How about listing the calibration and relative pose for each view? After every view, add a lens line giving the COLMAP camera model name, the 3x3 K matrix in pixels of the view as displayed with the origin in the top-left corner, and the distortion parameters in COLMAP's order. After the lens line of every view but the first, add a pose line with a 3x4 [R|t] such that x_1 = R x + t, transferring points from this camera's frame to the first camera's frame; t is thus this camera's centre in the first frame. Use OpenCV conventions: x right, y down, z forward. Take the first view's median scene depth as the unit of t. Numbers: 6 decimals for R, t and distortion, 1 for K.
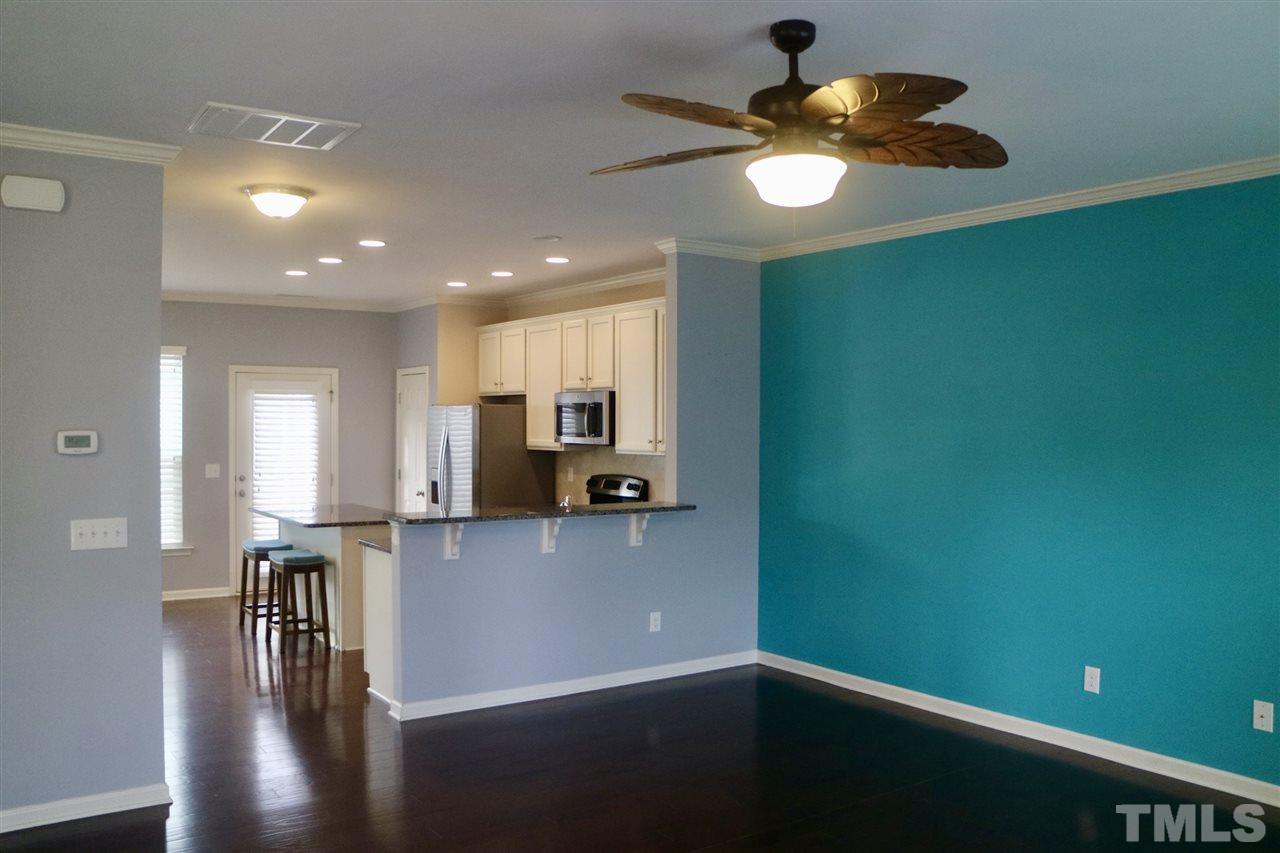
lens RADIAL K [[1059.3, 0, 640.0], [0, 1059.3, 426.5], [0, 0, 1]] dist [-0.162173, 0.131964]
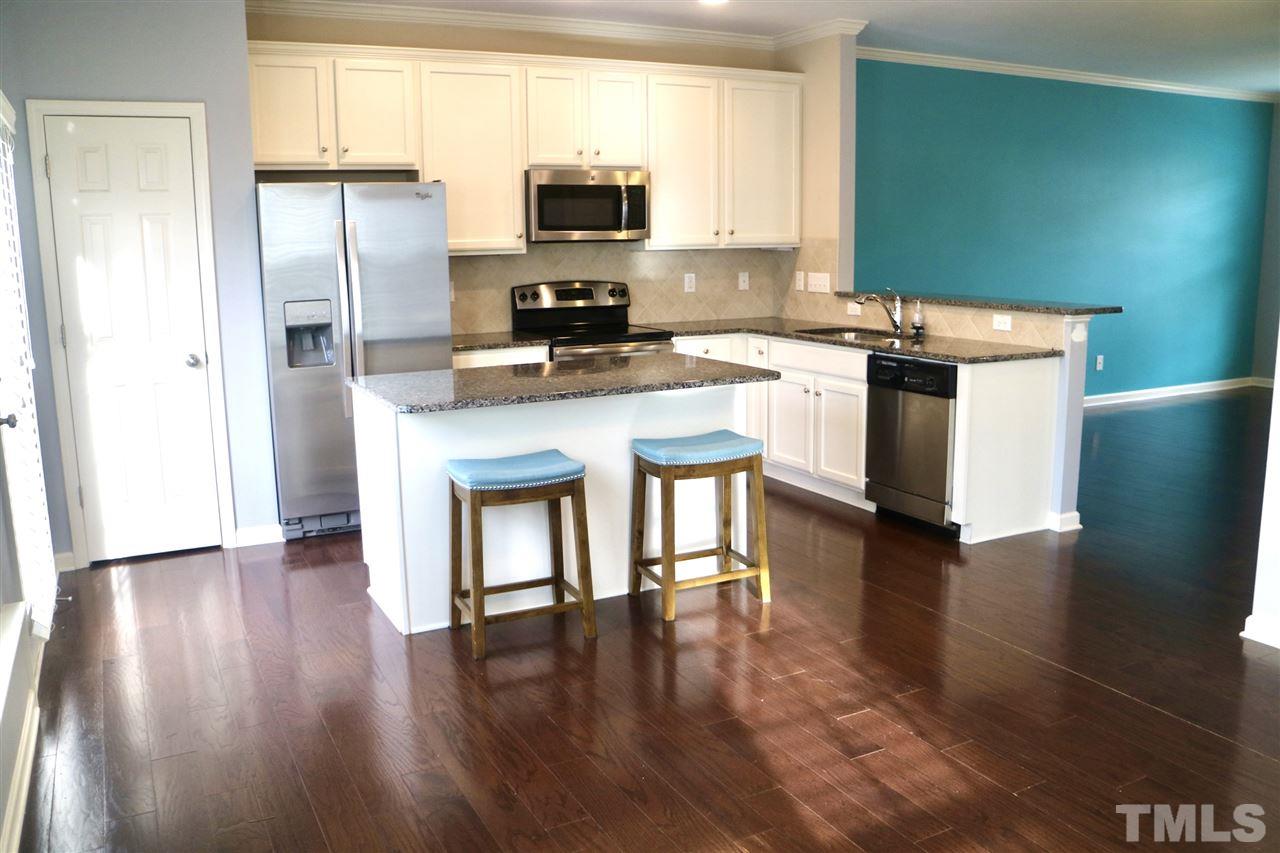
lens RADIAL K [[1059.3, 0, 640.0], [0, 1059.3, 426.5], [0, 0, 1]] dist [-0.162173, 0.131964]
pose [[0.137690, -0.179768, 0.974025, -0.744241], [0.021811, 0.983703, 0.178471, 0.012901], [-0.990235, -0.003330, 0.139367, 0.804093]]
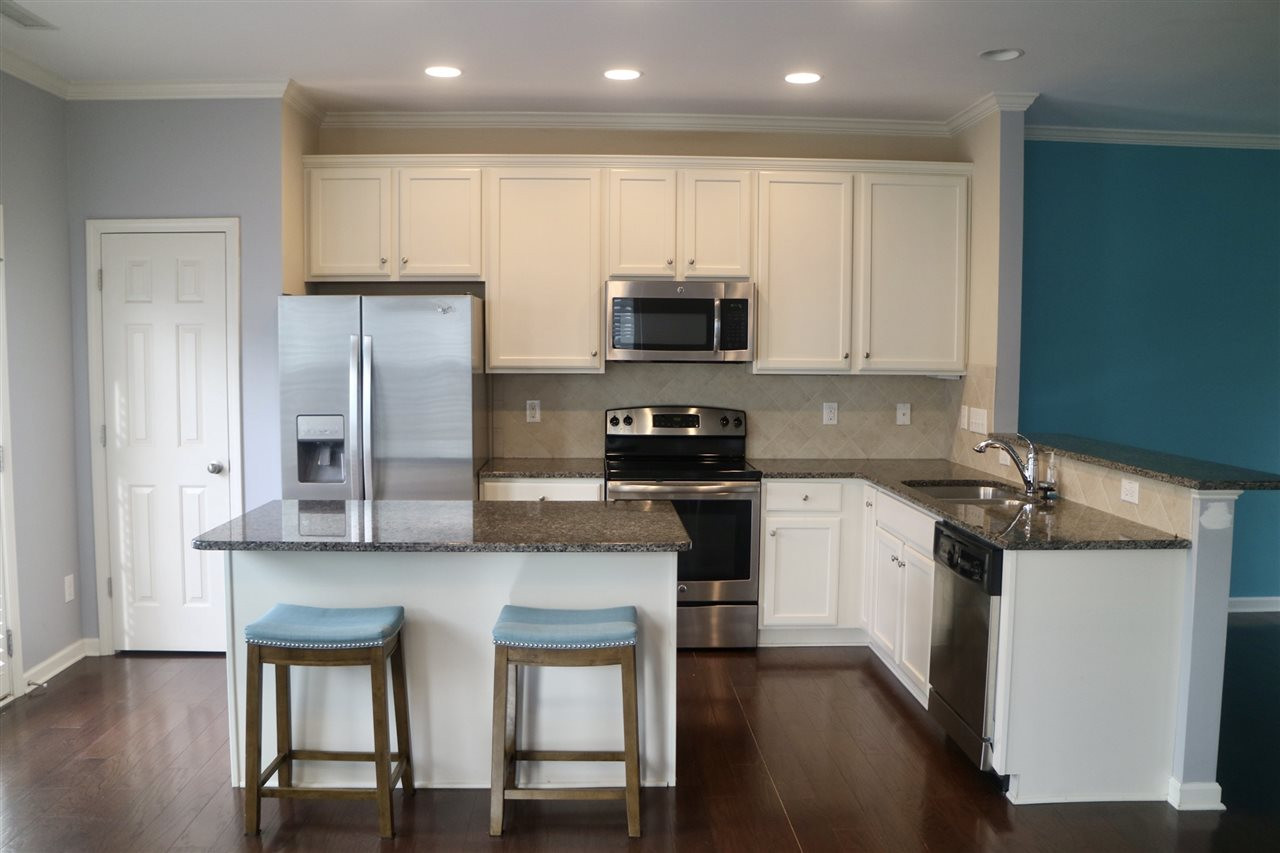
lens RADIAL K [[1059.3, 0, 640.0], [0, 1059.3, 426.5], [0, 0, 1]] dist [-0.162173, 0.131964]
pose [[0.547478, -0.062202, 0.834505, -0.575265], [0.001085, 0.997286, 0.073623, 0.008077], [-0.836819, -0.039402, 0.546060, 0.617722]]
